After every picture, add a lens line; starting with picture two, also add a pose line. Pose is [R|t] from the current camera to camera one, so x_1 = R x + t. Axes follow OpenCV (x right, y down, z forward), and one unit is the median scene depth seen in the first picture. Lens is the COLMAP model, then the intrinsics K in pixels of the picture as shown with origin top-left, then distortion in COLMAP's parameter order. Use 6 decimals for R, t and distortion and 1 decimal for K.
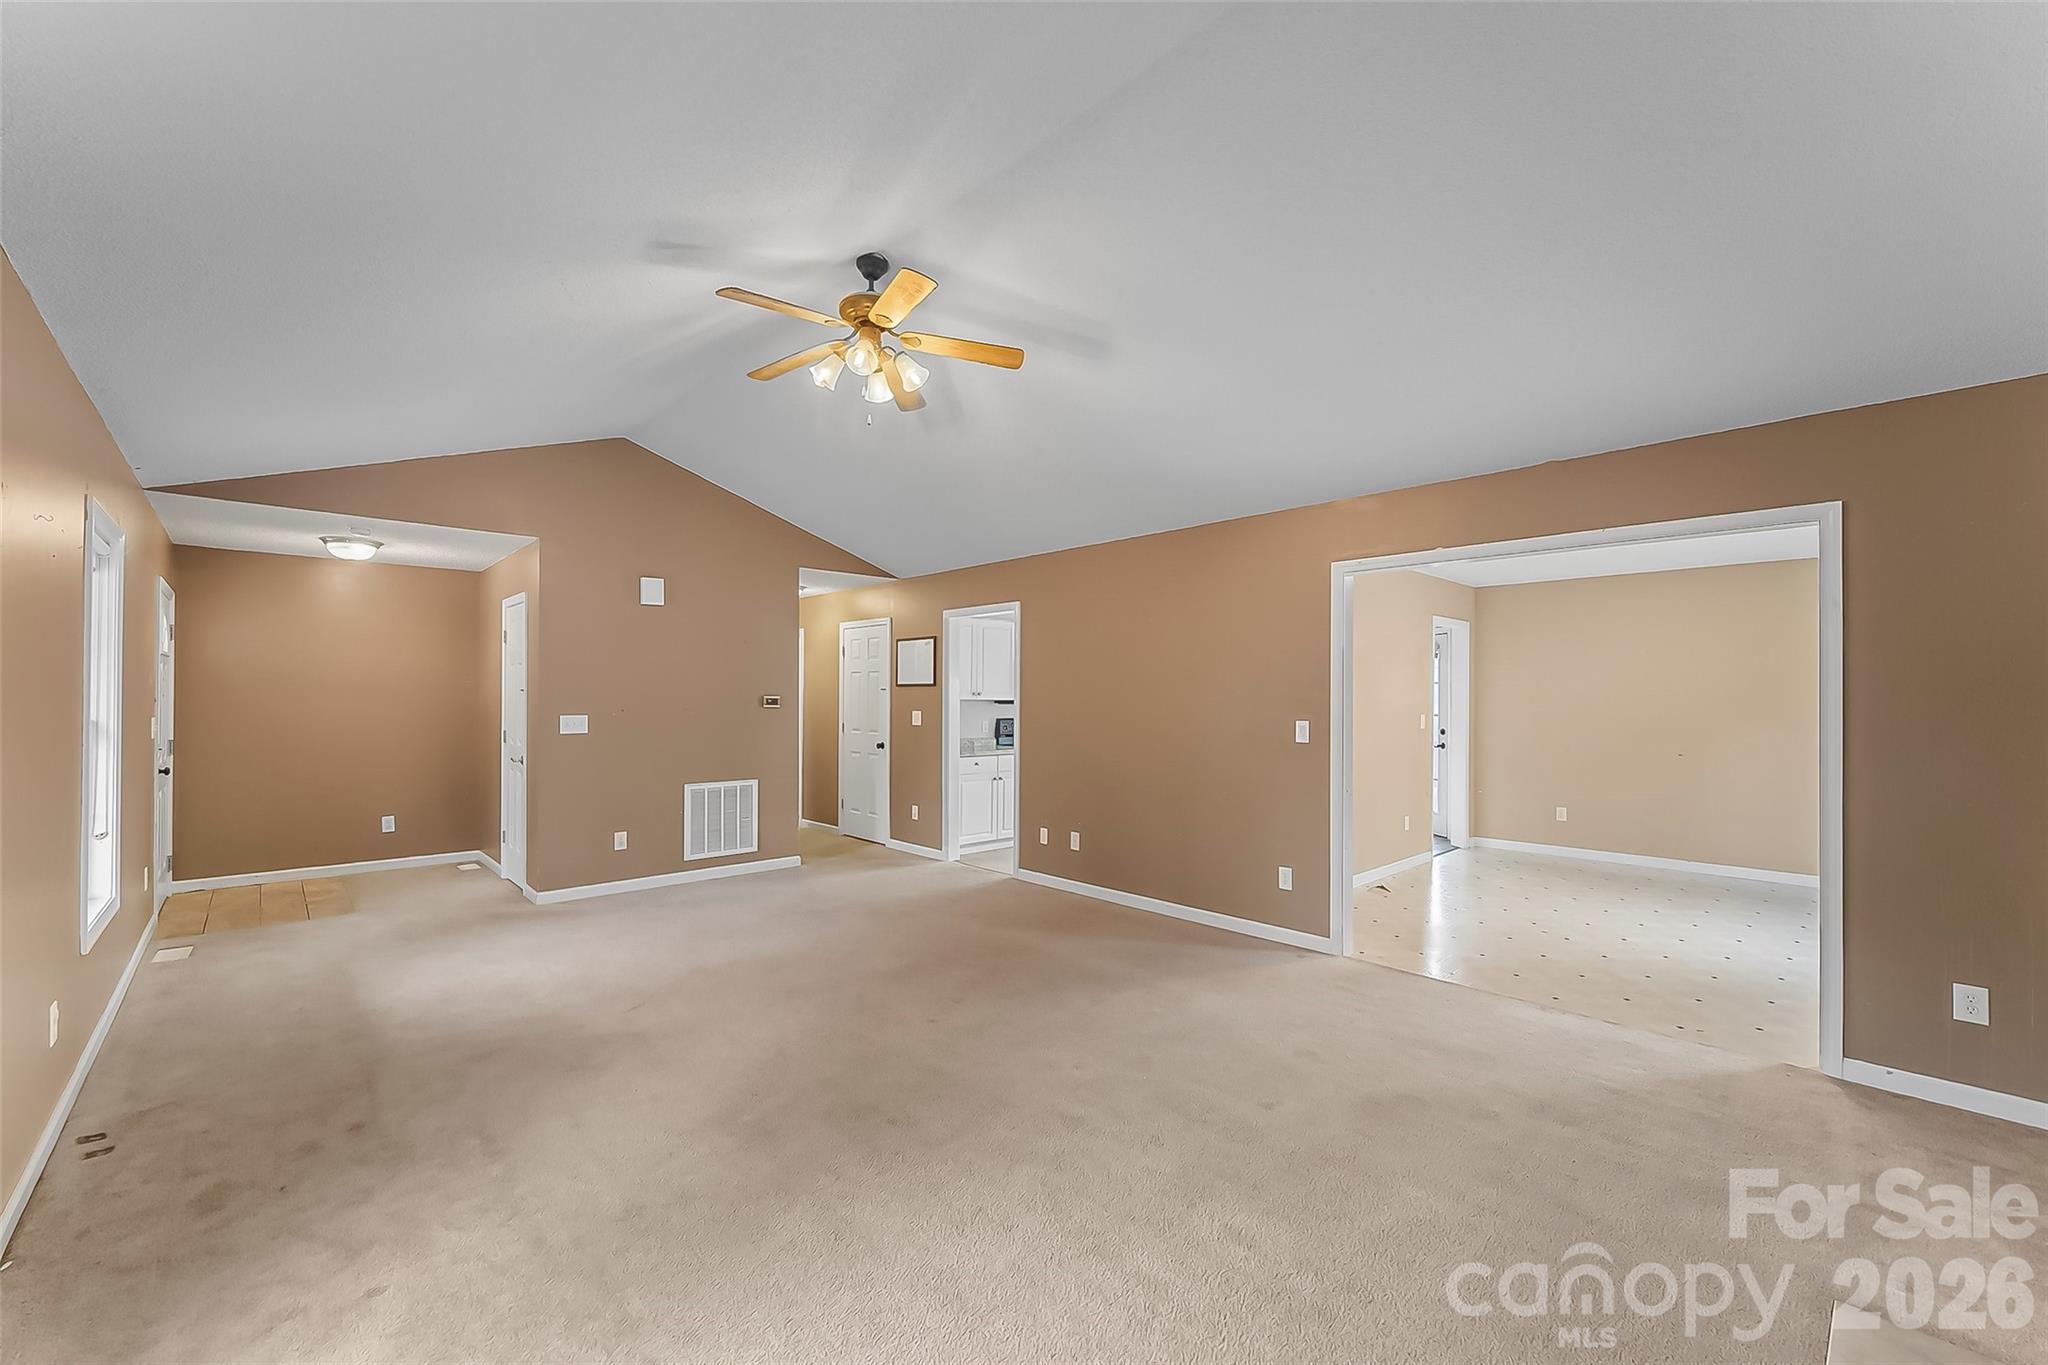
lens RADIAL K [[827.6, 0, 1008.9], [0, 827.6, 695.2], [0, 0, 1]] dist [-0.000377, -0.000063]
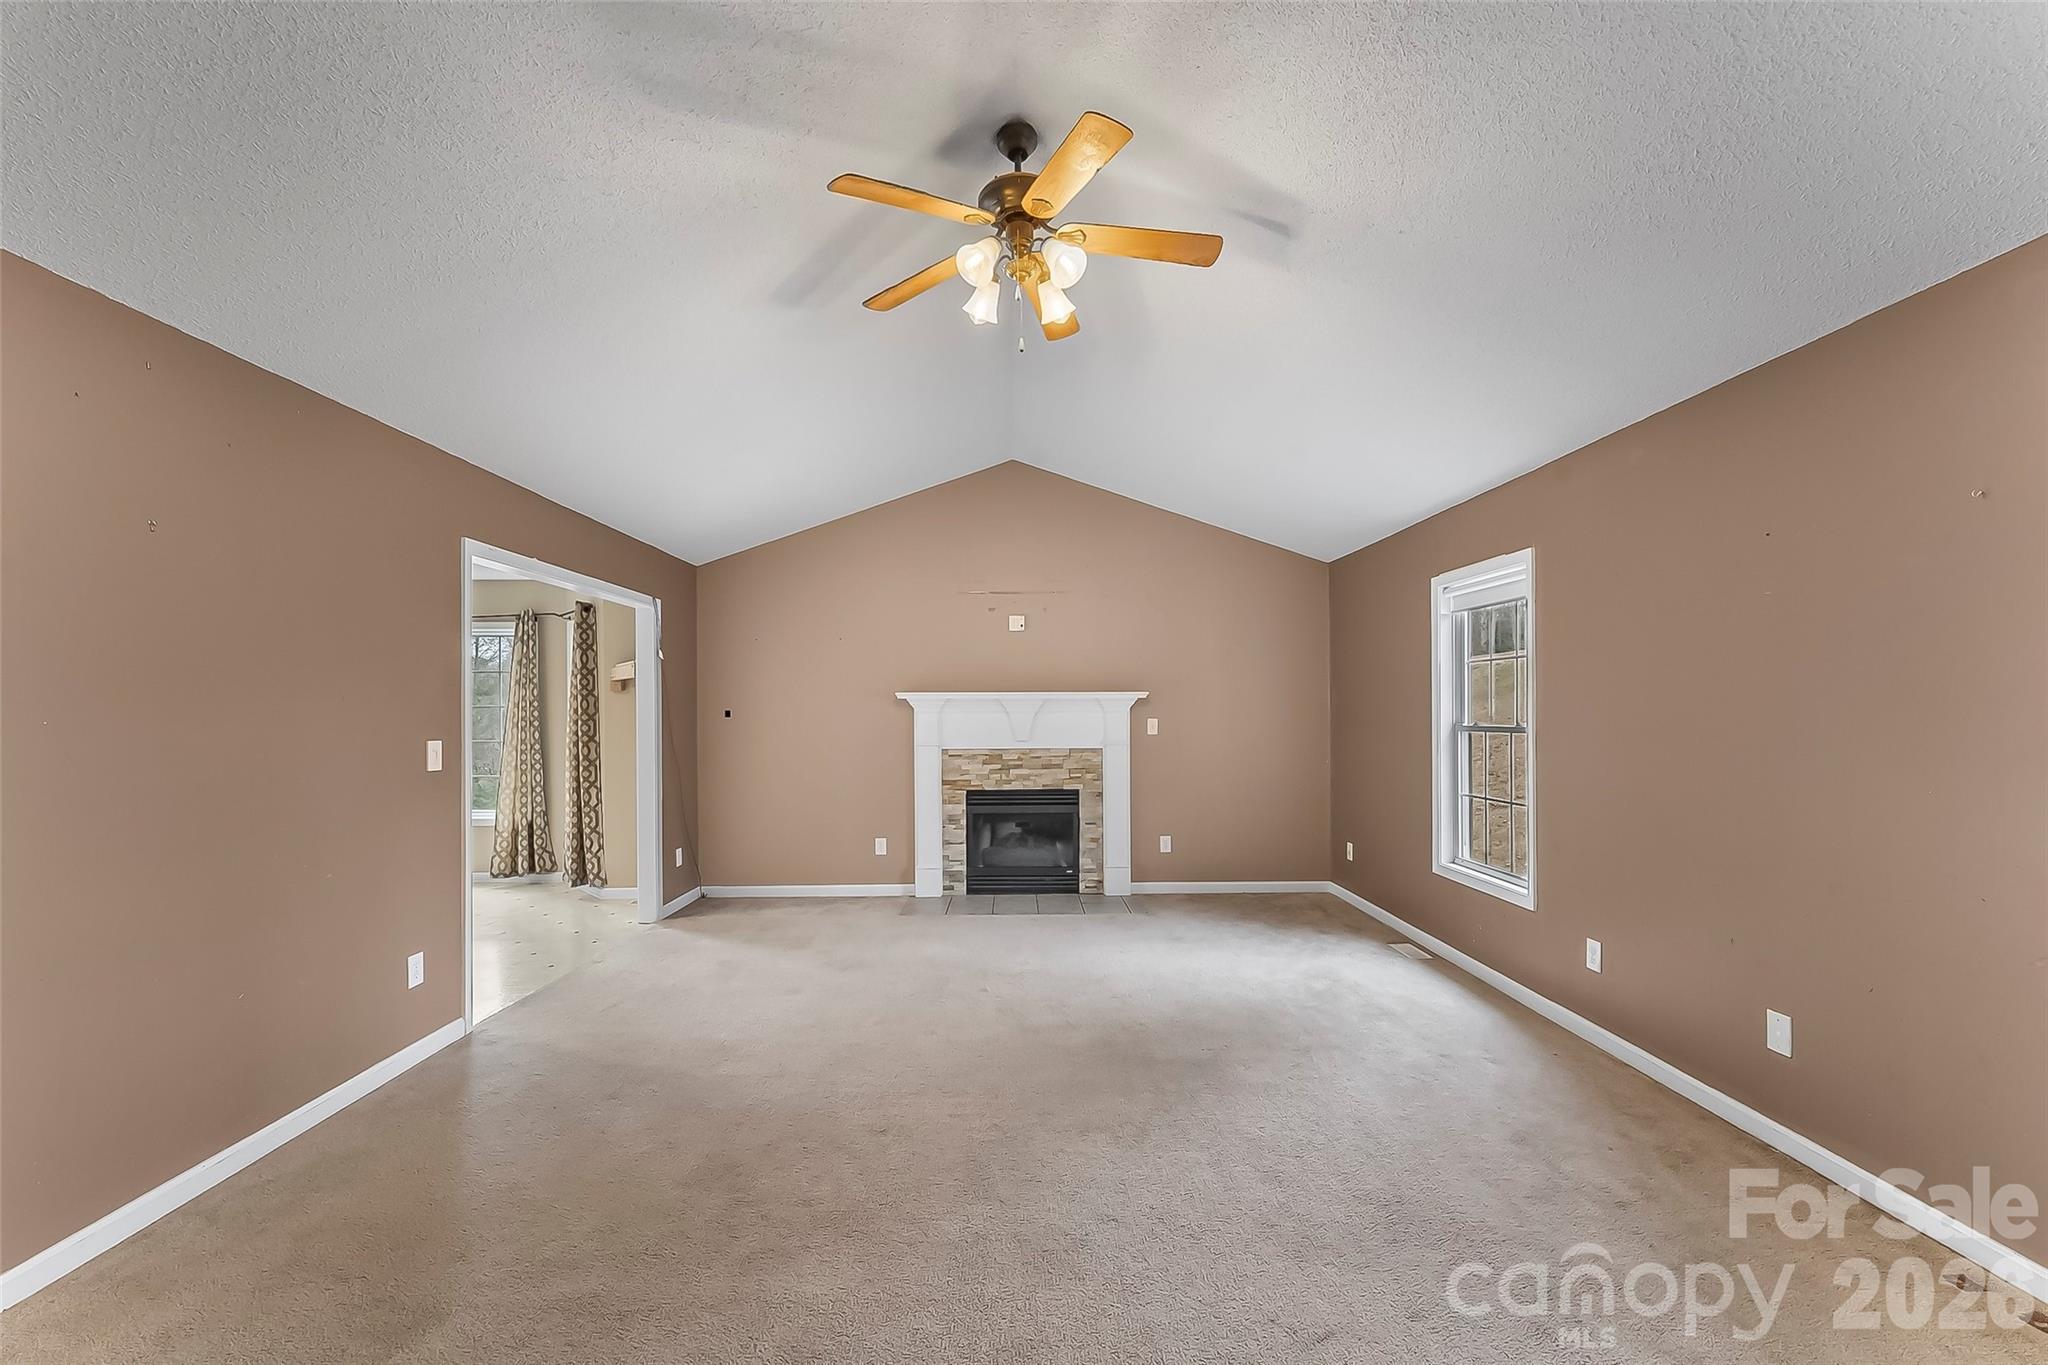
lens RADIAL K [[834.2, 0, 1025.9], [0, 834.2, 712.1], [0, 0, 1]] dist [0.000762, 0.000021]
pose [[-0.757989, -0.000382, 0.652267, -0.394809], [0.001612, 0.999996, 0.002460, 0.003423], [-0.652265, 0.002916, -0.757985, 0.927263]]
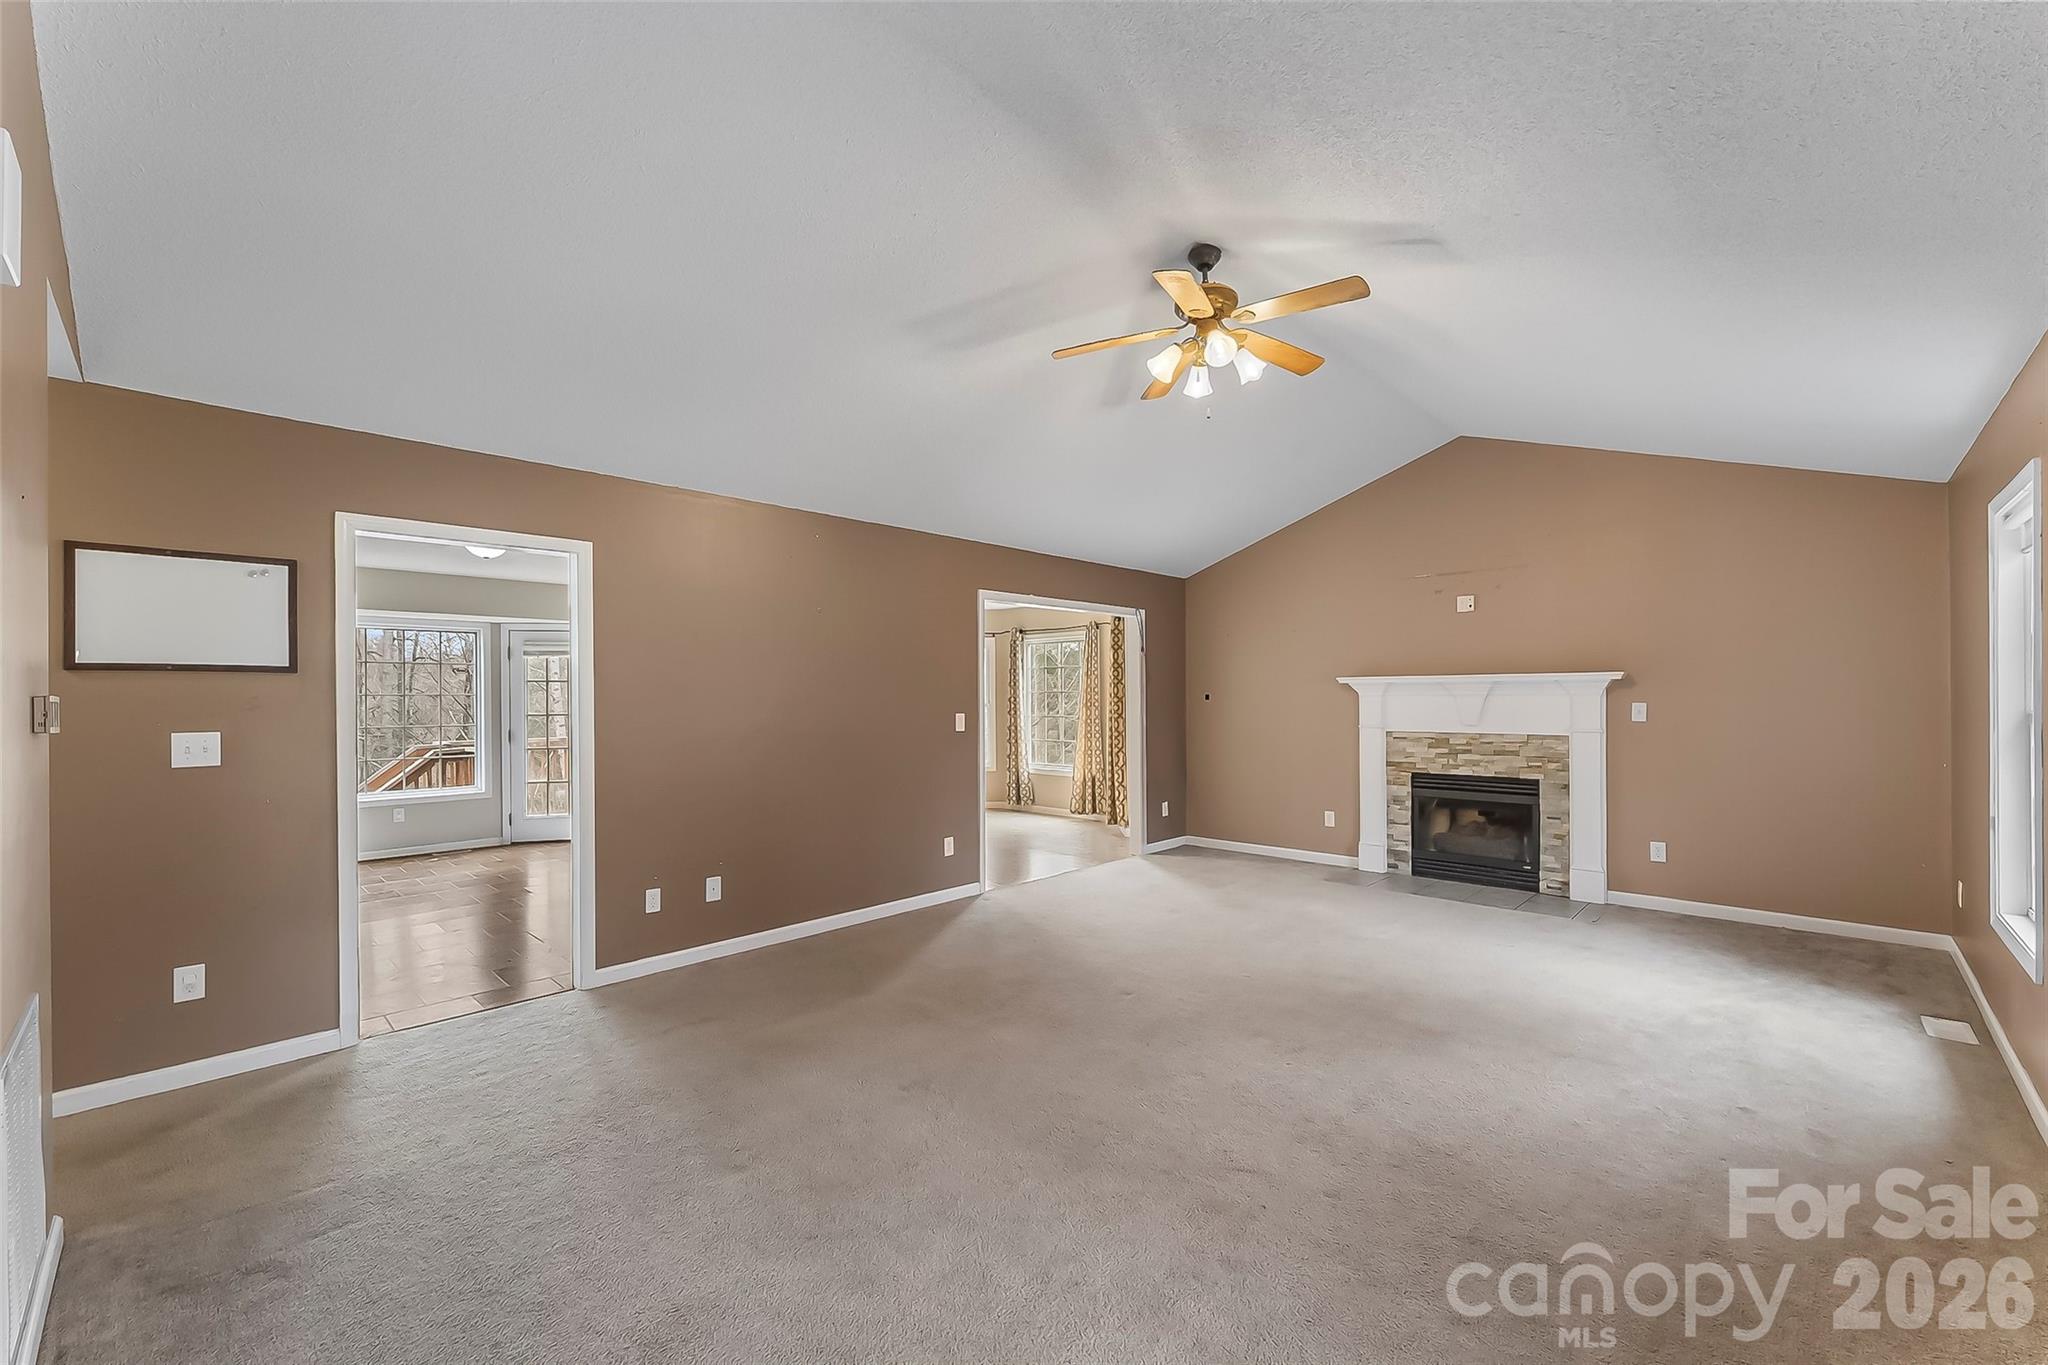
lens RADIAL K [[827.6, 0, 1008.9], [0, 827.6, 695.2], [0, 0, 1]] dist [-0.000377, -0.000063]
pose [[-0.062948, 0.000170, 0.998017, -0.665627], [0.004359, 0.999990, 0.000105, 0.003121], [-0.998007, 0.004357, -0.062948, 0.765956]]
